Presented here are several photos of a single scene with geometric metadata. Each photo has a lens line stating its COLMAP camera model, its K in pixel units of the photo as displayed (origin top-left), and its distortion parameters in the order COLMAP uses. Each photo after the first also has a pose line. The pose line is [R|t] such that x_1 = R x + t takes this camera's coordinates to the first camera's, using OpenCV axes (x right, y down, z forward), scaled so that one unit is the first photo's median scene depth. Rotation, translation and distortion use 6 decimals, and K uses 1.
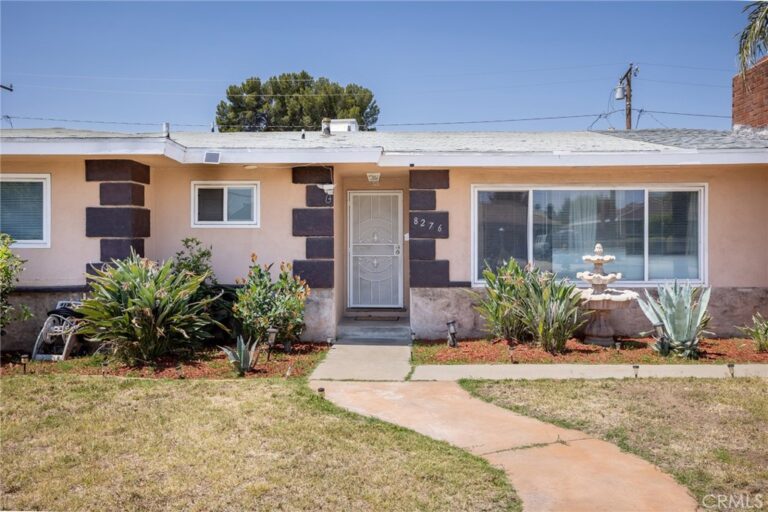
lens RADIAL K [[622.5, 0, 379.5], [0, 622.5, 257.9], [0, 0, 1]] dist [0.014407, 0.005234]
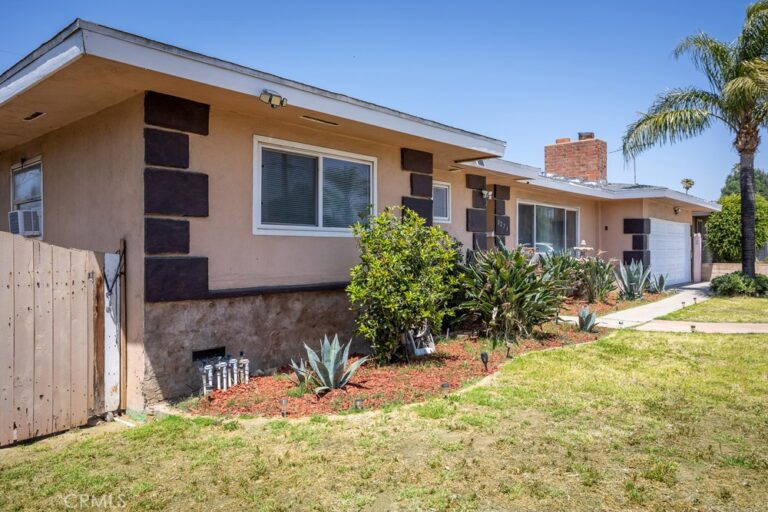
lens RADIAL K [[547.7, 0, 385.1], [0, 547.7, 254.2], [0, 0, 1]] dist [0.007225, 0.001671]
pose [[0.645148, -0.008553, 0.764010, -1.046745], [0.016401, 0.999862, -0.002656, 0.009910], [-0.763881, 0.014245, 0.645199, 0.434407]]
